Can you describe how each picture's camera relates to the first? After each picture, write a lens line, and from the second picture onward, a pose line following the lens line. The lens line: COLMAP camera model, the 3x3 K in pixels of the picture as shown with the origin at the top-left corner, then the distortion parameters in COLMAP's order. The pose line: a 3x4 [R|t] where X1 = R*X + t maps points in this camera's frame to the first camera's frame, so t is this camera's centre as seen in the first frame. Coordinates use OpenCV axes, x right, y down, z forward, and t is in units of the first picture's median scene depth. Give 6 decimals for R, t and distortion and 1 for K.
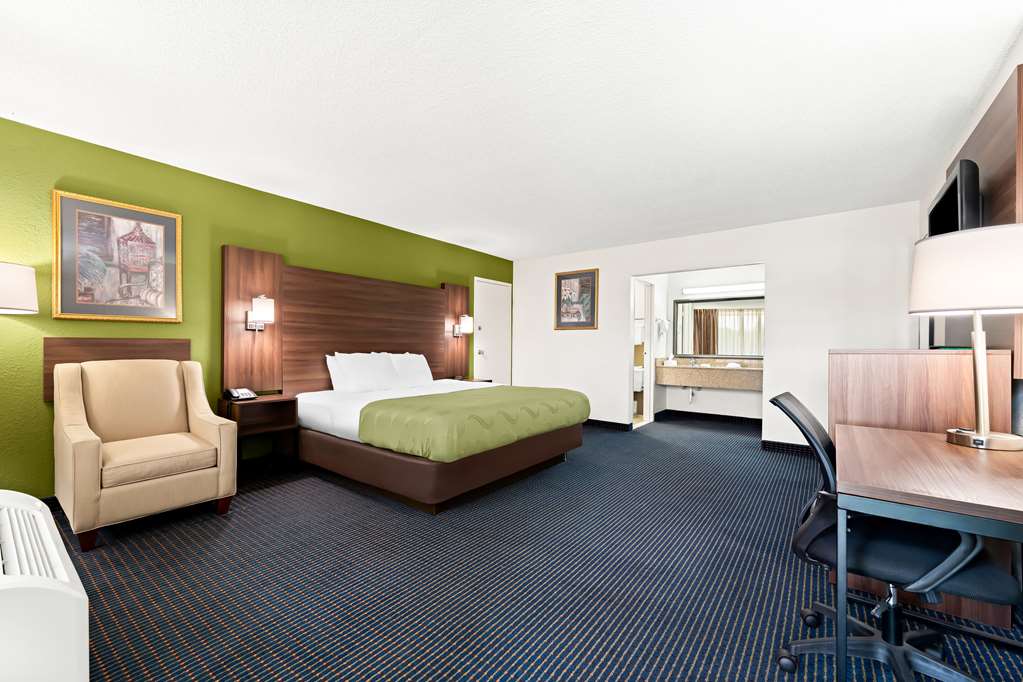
lens RADIAL K [[409.2, 0, 510.8], [0, 409.2, 350.1], [0, 0, 1]] dist [0.000060, 0.000009]
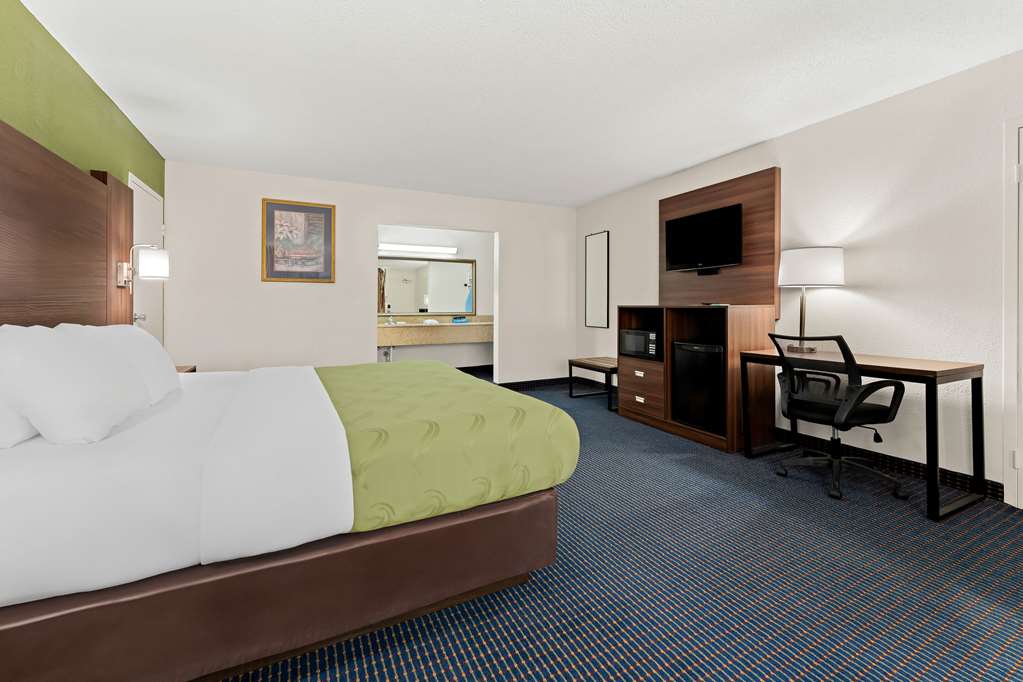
lens RADIAL K [[424.5, 0, 490.2], [0, 424.5, 305.4], [0, 0, 1]] dist [-0.000029, 0.000047]
pose [[0.462122, -0.005143, 0.886802, -0.358540], [0.009769, 0.999952, 0.000709, -0.005232], [-0.886763, 0.008336, 0.462150, 0.345286]]
